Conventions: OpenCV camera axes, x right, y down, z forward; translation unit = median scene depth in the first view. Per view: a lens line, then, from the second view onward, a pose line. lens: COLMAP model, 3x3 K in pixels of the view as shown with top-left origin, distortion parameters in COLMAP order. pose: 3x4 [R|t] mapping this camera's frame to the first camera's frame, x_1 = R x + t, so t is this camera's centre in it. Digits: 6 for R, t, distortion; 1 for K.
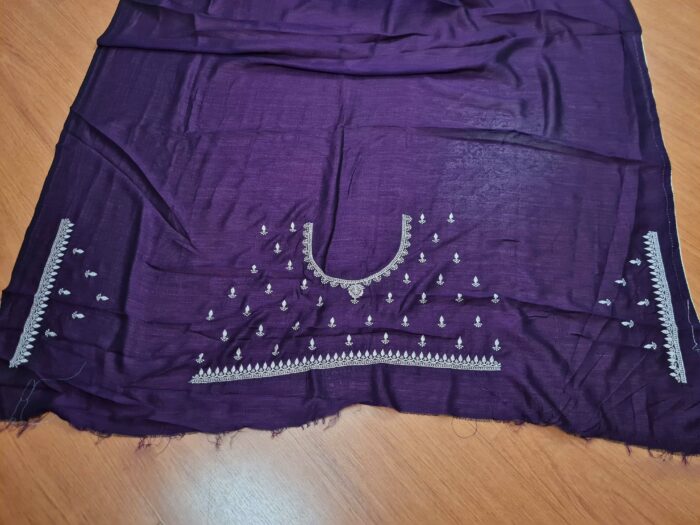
lens RADIAL K [[524.9, 0, 350.0], [0, 524.9, 262.5], [0, 0, 1]] dist [0.006297, 0.000339]
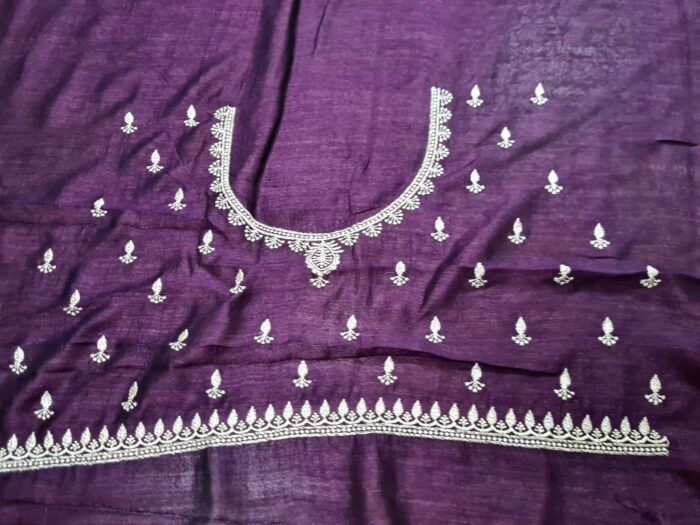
lens RADIAL K [[524.9, 0, 350.0], [0, 524.9, 262.5], [0, 0, 1]] dist [0.006297, 0.000339]
pose [[0.999026, 0.003781, -0.043968, 0.053403], [0.001033, 0.994044, 0.108970, 0.010317], [0.044118, -0.108910, 0.993072, 0.565147]]
